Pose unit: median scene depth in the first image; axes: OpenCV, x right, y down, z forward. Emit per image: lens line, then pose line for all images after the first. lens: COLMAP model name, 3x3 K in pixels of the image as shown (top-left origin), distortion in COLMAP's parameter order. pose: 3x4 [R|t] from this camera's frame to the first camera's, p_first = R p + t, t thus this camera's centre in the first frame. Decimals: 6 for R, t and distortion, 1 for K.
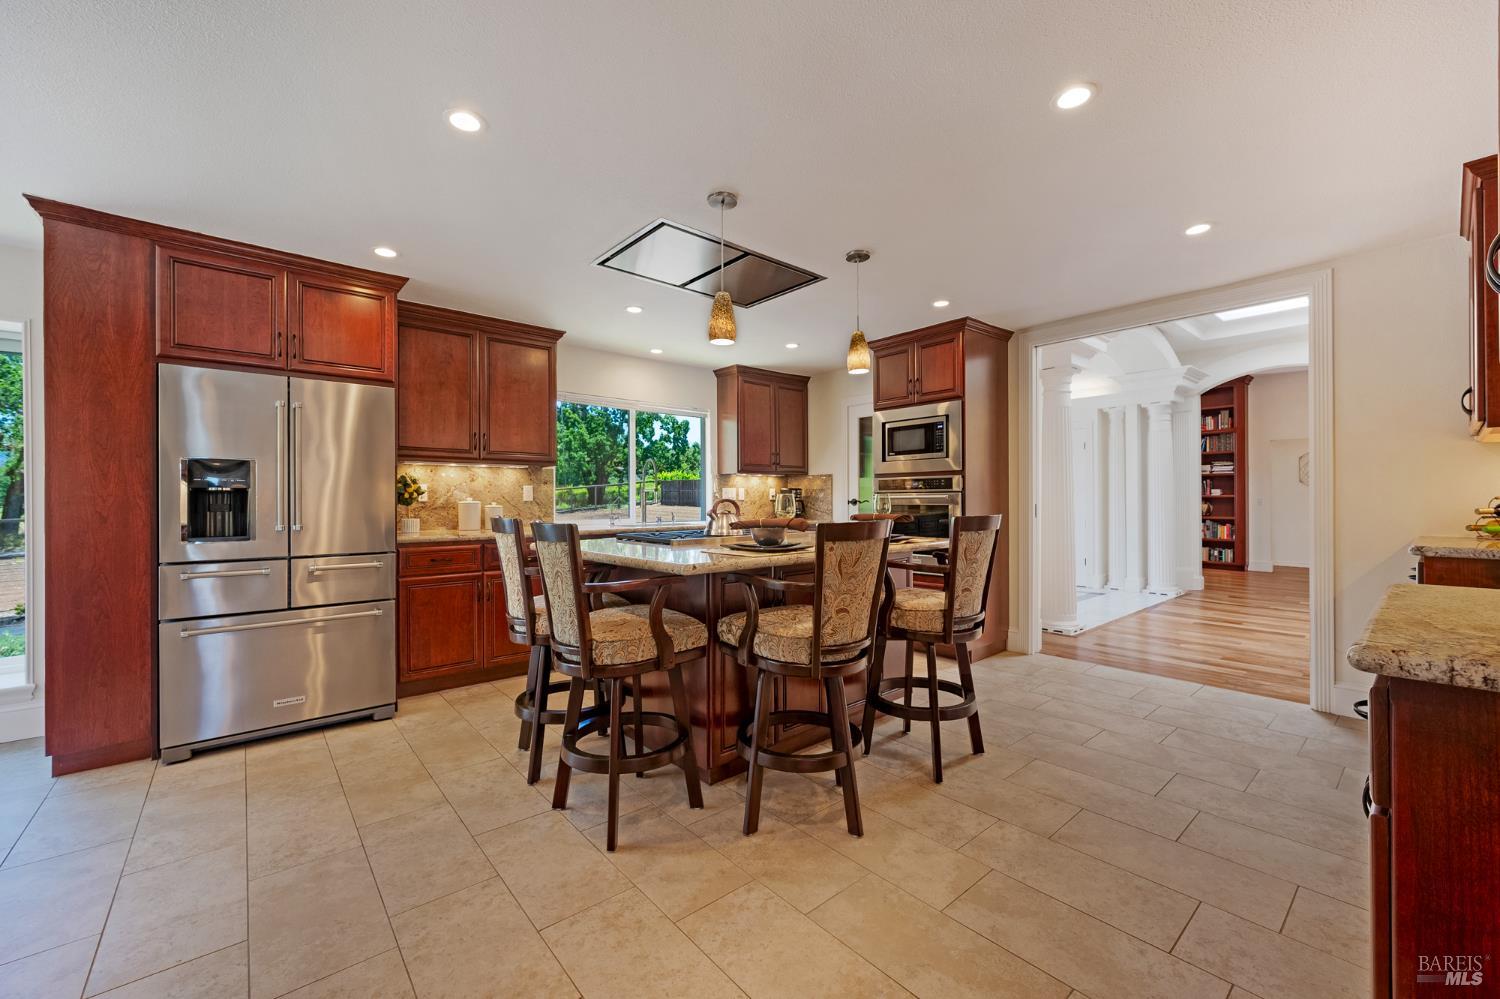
lens RADIAL K [[598.9, 0, 750.2], [0, 598.9, 493.8], [0, 0, 1]] dist [-0.003457, 0.000398]
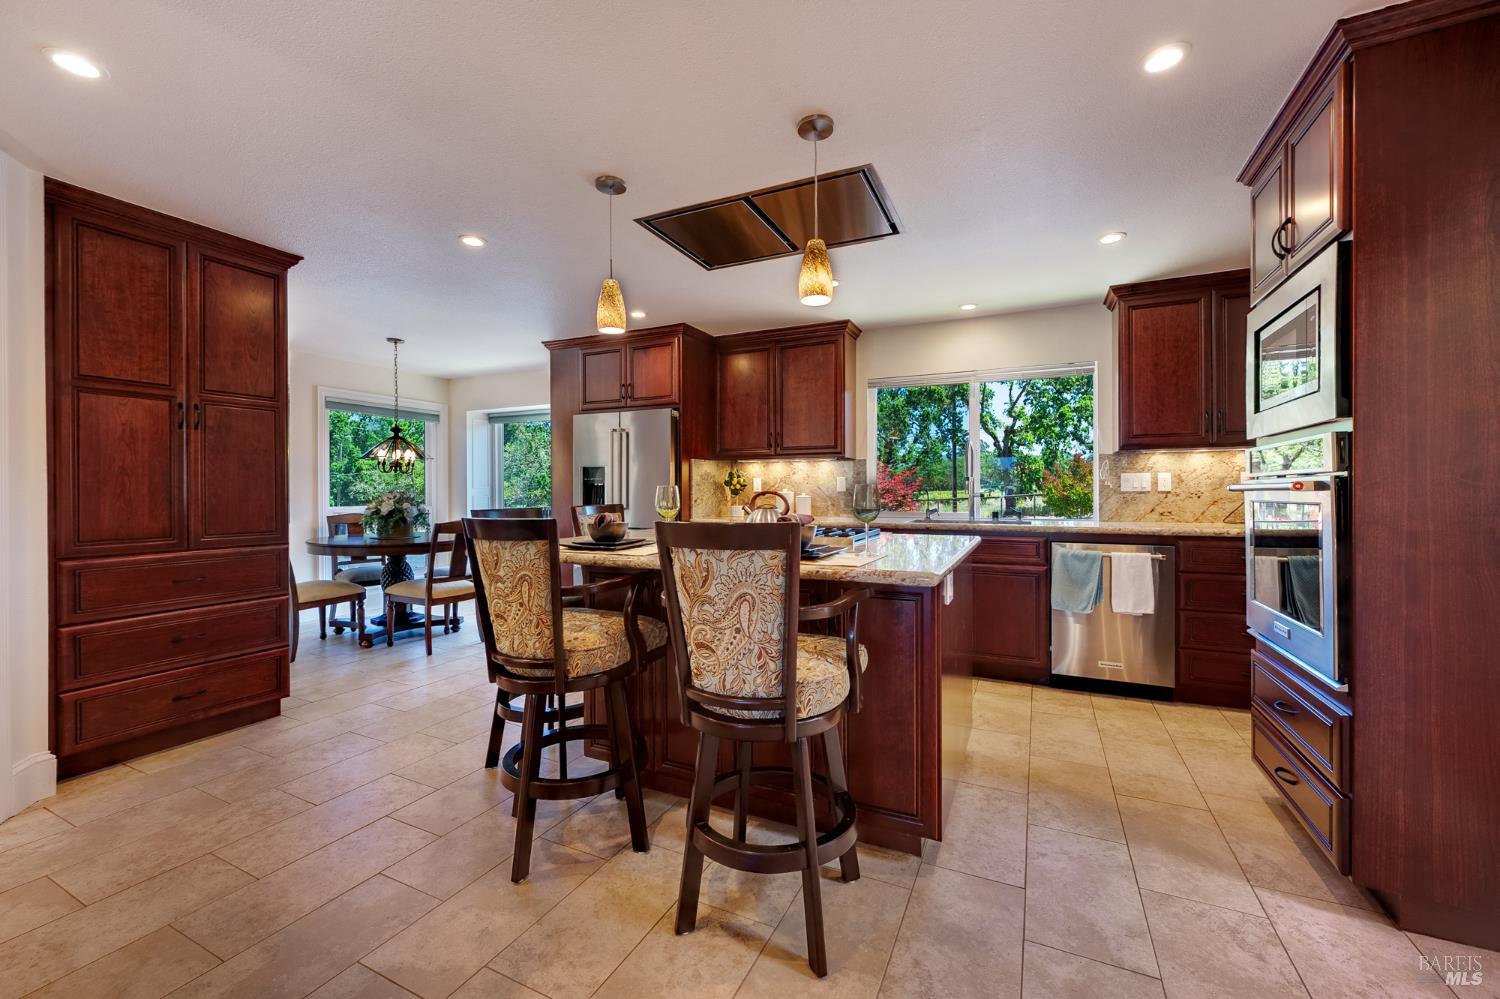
lens RADIAL K [[598.9, 0, 750.2], [0, 598.9, 493.8], [0, 0, 1]] dist [-0.003457, 0.000398]
pose [[0.405216, 0.004745, -0.914209, 0.561630], [0.009522, 0.999910, 0.009411, 0.003671], [0.914171, -0.012519, 0.405135, 0.488101]]
